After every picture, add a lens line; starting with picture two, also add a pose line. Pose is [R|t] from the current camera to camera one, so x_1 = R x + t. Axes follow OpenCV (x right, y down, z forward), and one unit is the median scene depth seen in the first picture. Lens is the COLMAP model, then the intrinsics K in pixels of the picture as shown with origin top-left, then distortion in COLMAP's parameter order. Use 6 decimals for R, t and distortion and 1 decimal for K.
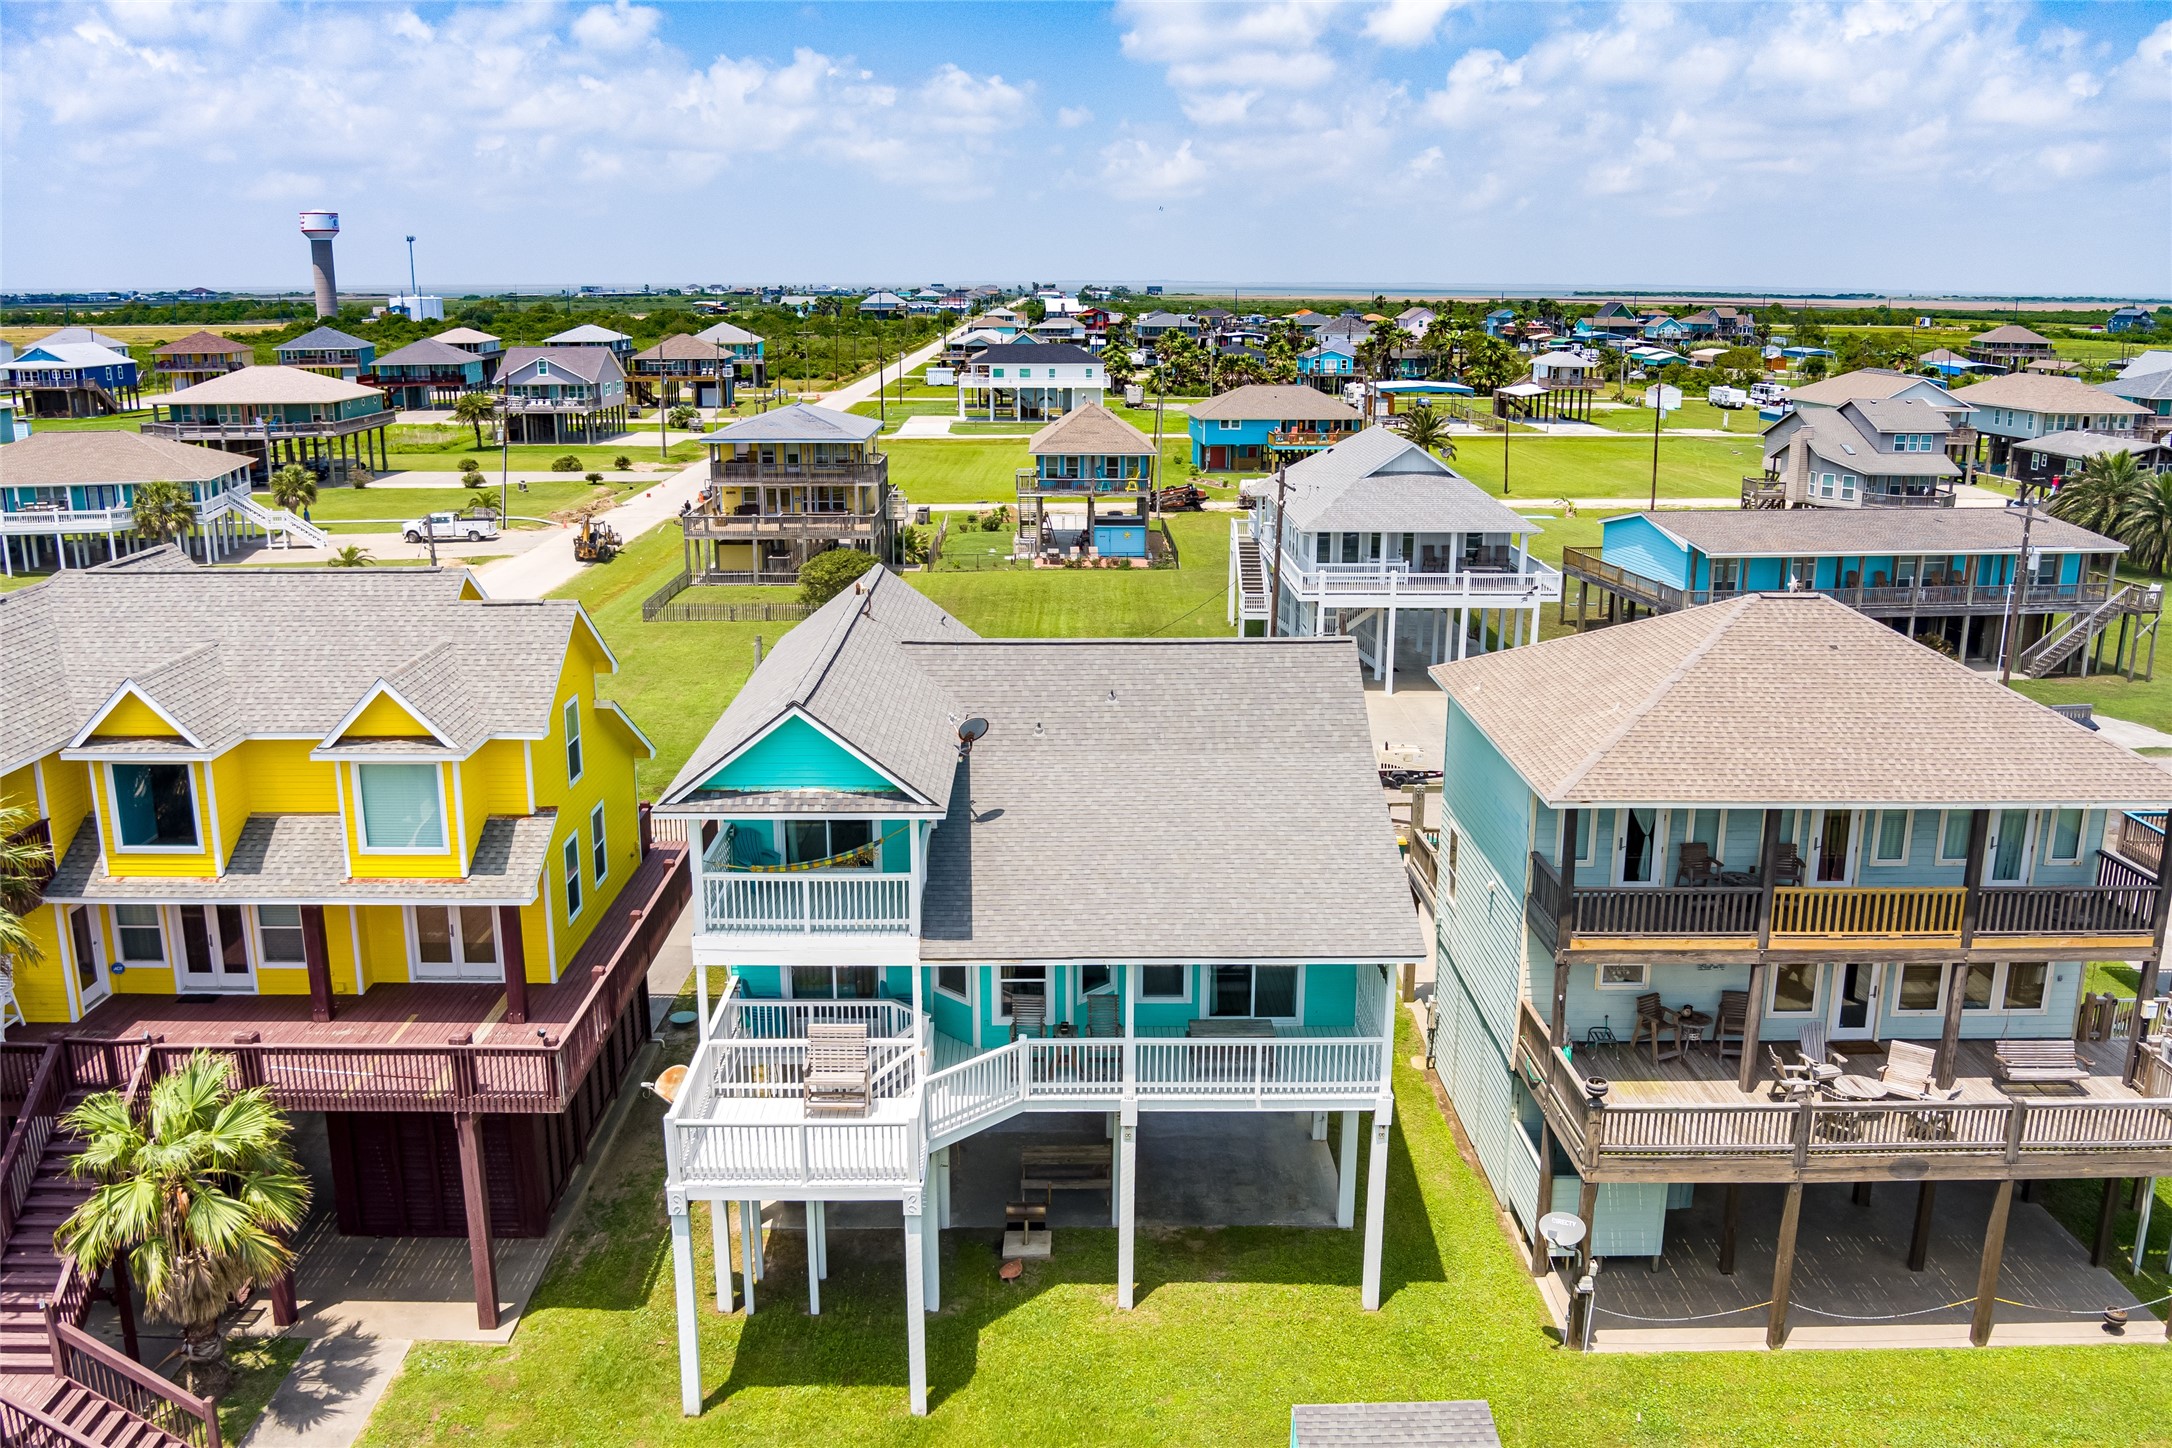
lens RADIAL K [[1750.6, 0, 1085.6], [0, 1750.6, 720.2], [0, 0, 1]] dist [-0.067362, 0.038700]
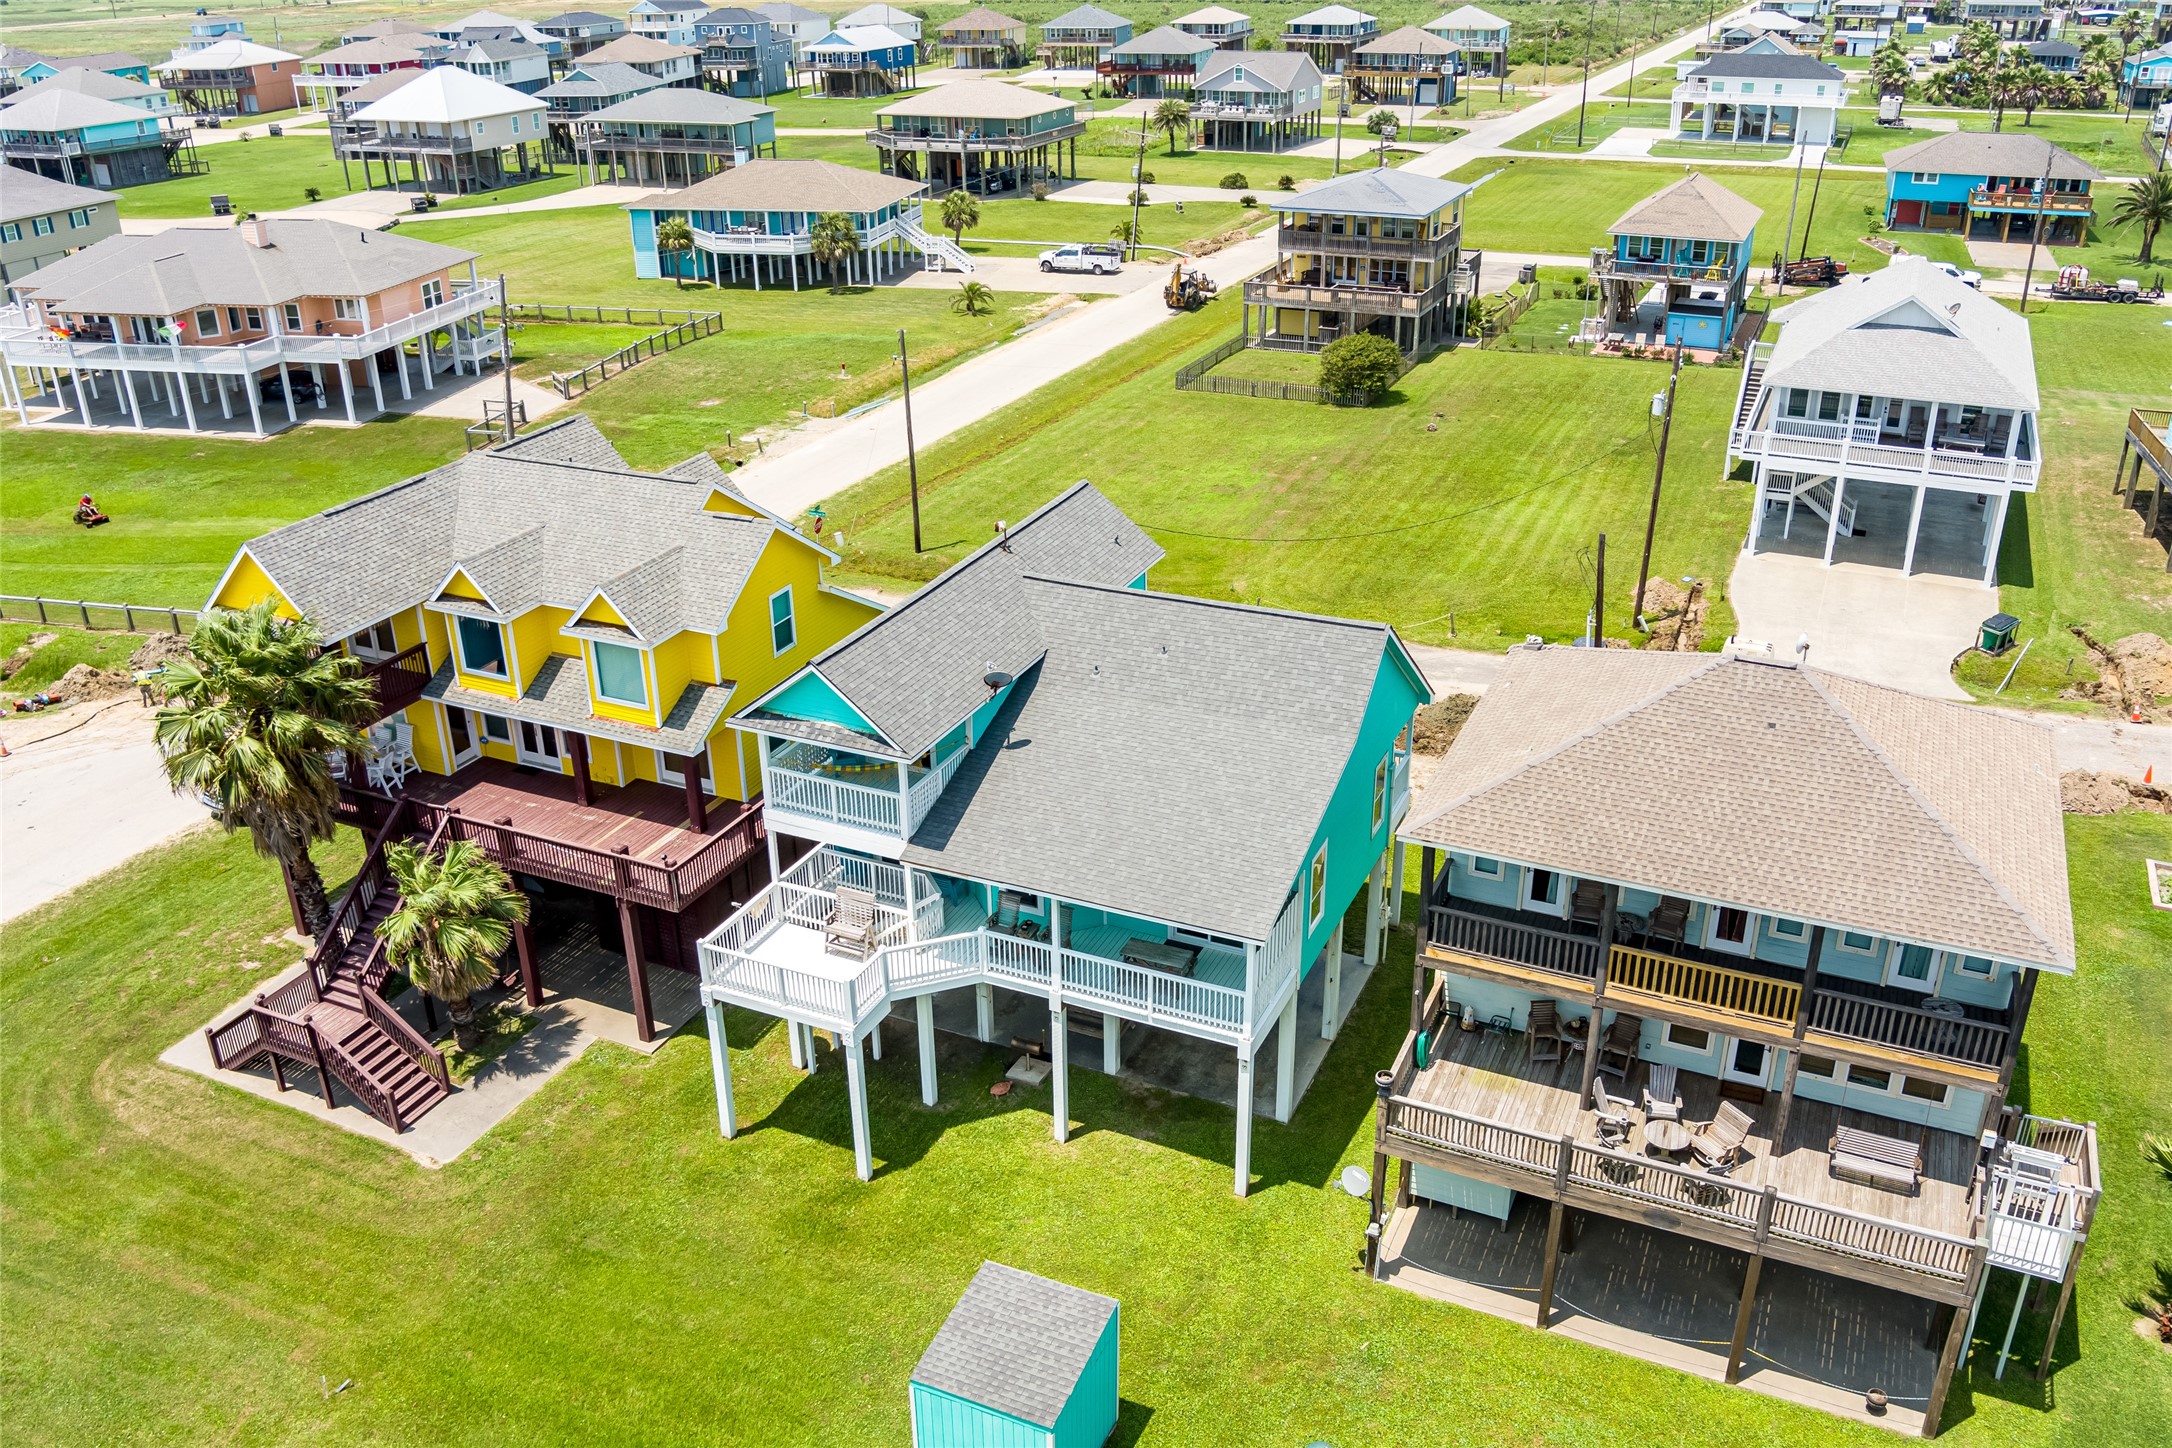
lens RADIAL K [[1744.3, 0, 1085.1], [0, 1744.3, 725.8], [0, 0, 1]] dist [-0.046494, 0.007743]
pose [[0.902373, 0.169477, -0.396233, 0.440343], [-0.090036, 0.973278, 0.211244, -0.207603], [0.421446, -0.154946, 0.893518, -0.084492]]
